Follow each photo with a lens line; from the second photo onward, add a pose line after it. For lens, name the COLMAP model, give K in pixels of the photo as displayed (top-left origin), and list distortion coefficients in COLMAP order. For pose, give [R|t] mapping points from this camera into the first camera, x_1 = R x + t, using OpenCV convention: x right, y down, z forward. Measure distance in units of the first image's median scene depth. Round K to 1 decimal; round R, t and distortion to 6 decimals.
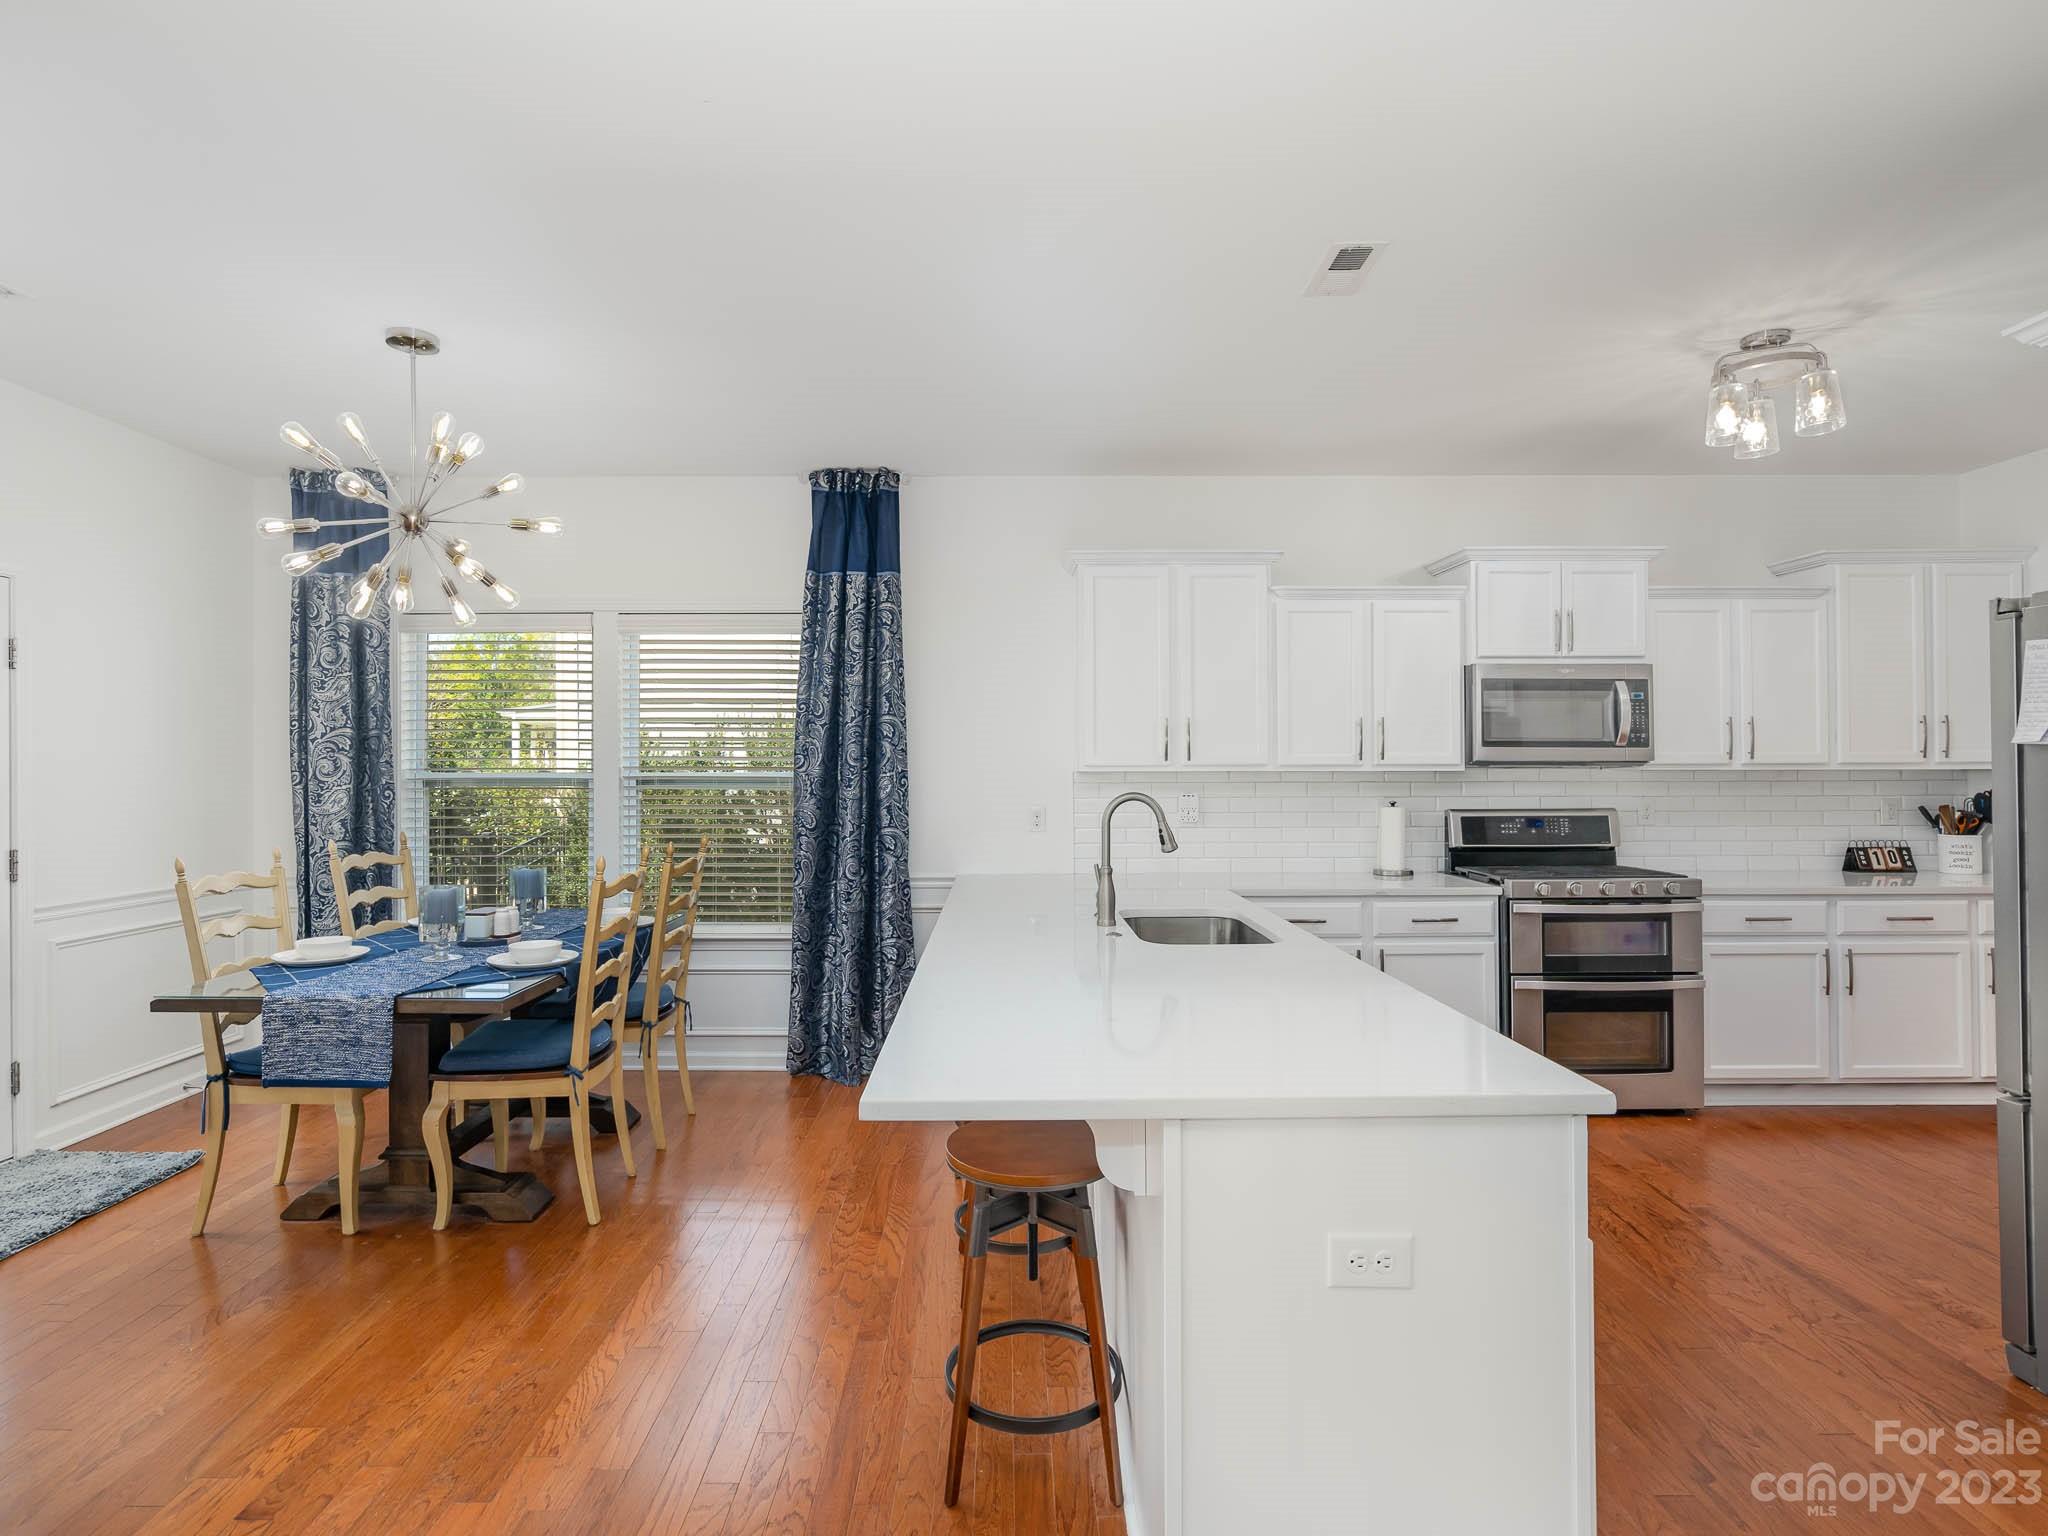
lens RADIAL K [[1047.3, 0, 1004.1], [0, 1047.3, 765.1], [0, 0, 1]] dist [-0.003714, 0.000786]
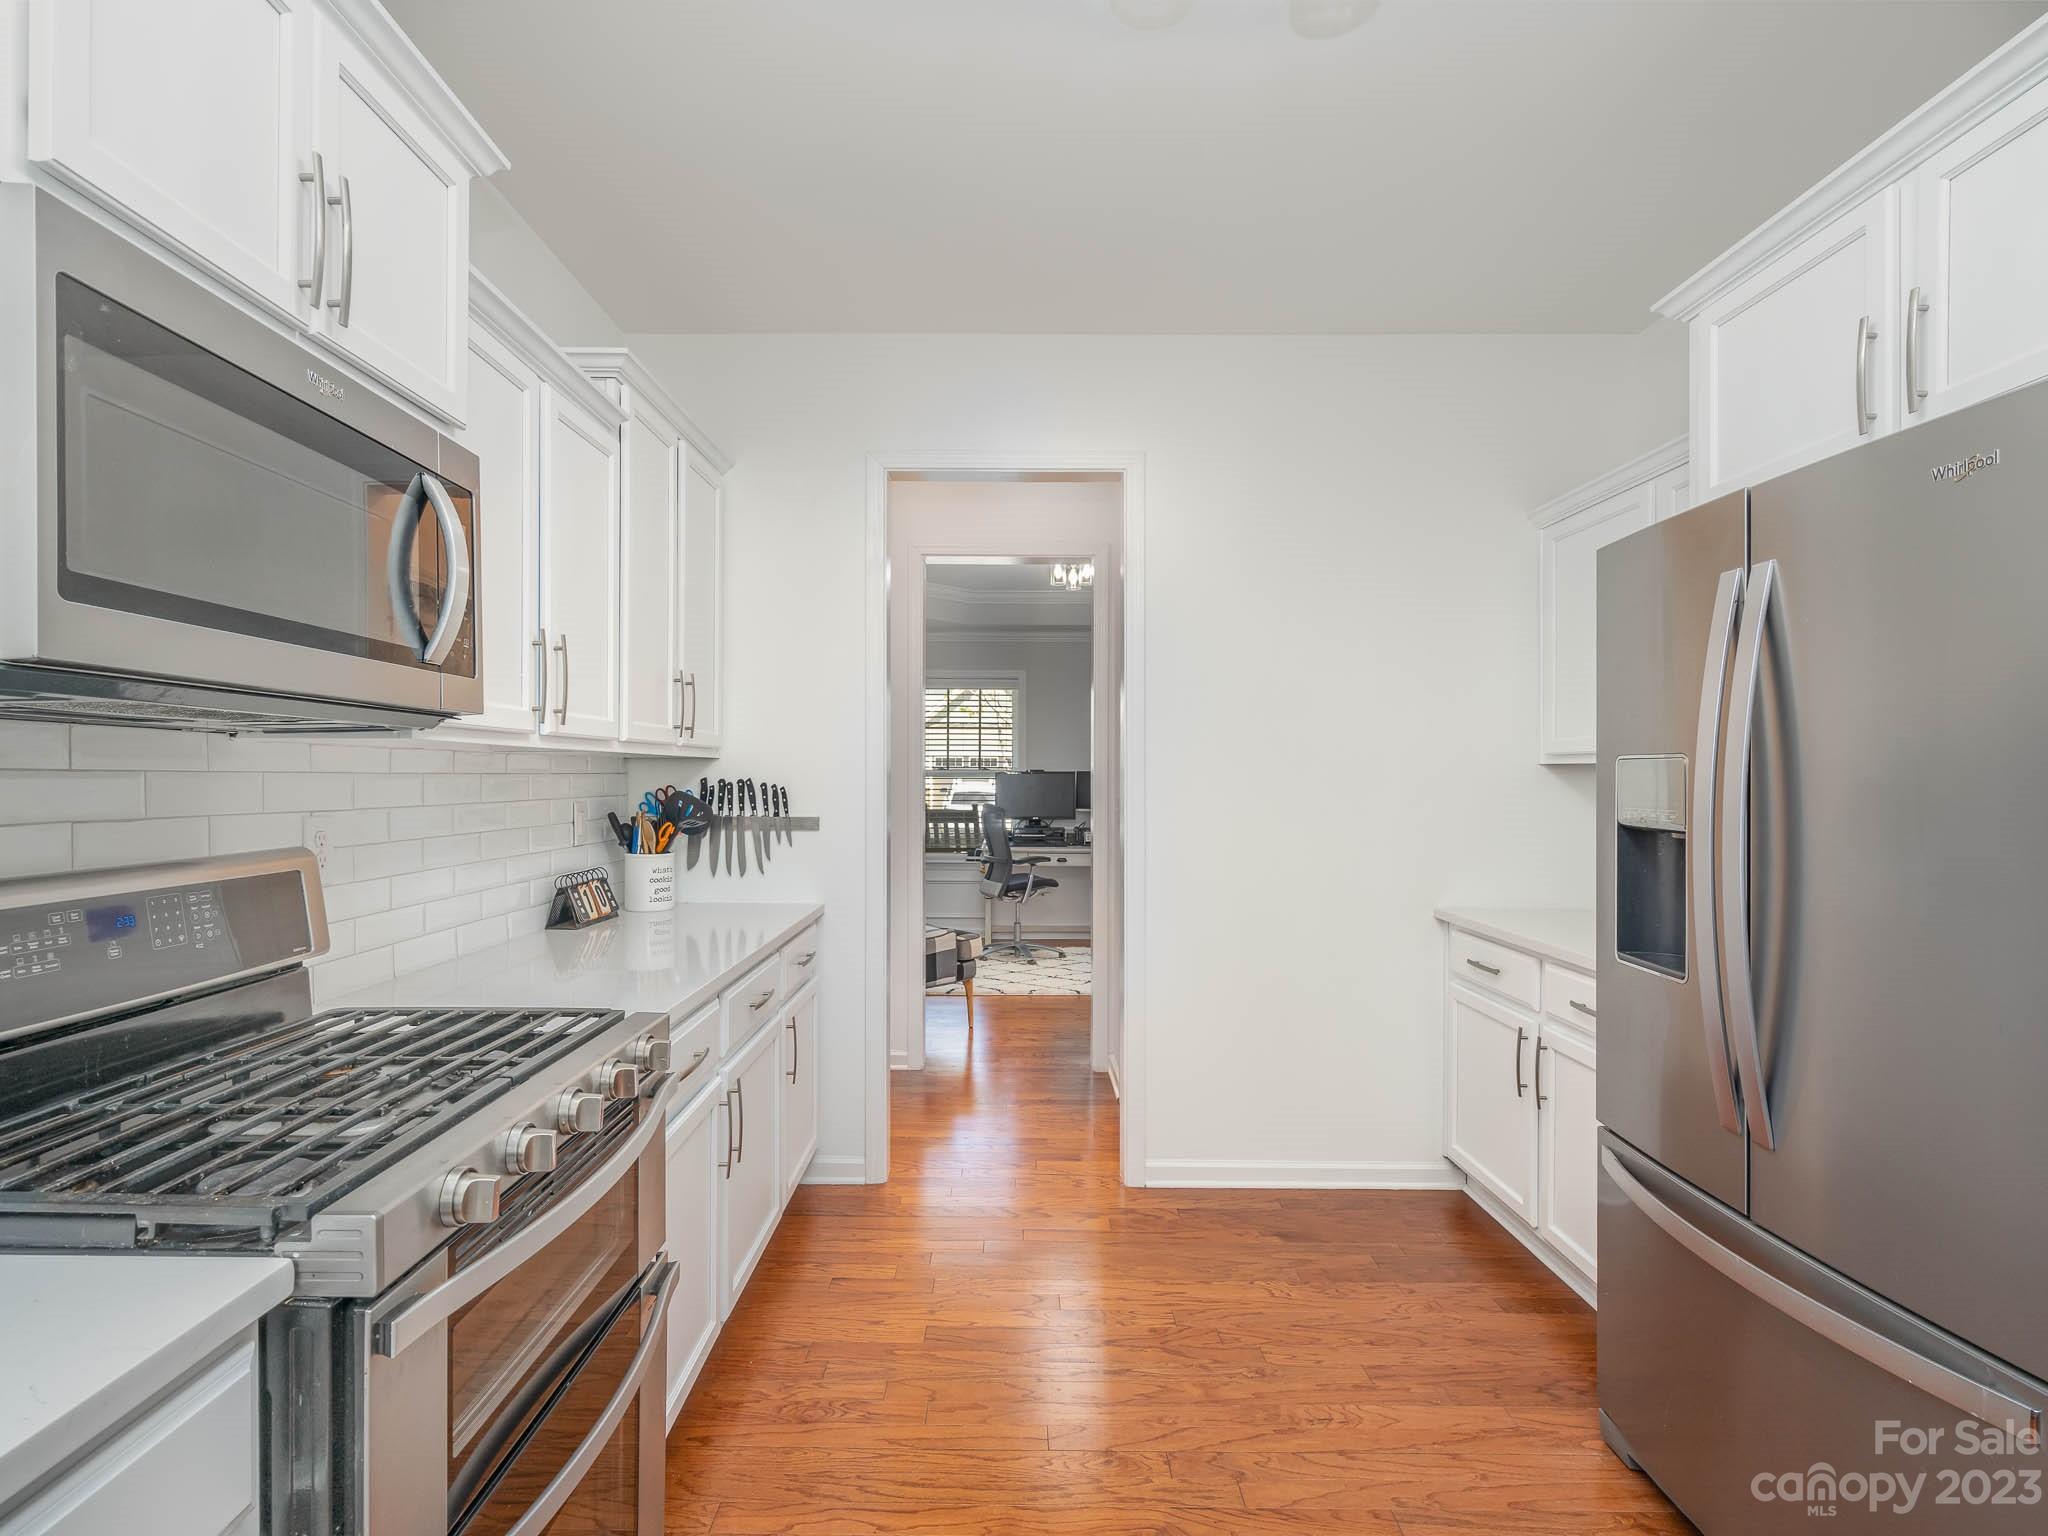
lens RADIAL K [[1042.8, 0, 1000.4], [0, 1042.8, 779.5], [0, 0, 1]] dist [-0.002632, 0.000817]
pose [[0.014967, -0.001438, 0.999887, 0.242802], [-0.011228, 0.999936, 0.001606, 0.015386], [-0.999825, -0.011250, 0.014949, 0.785003]]
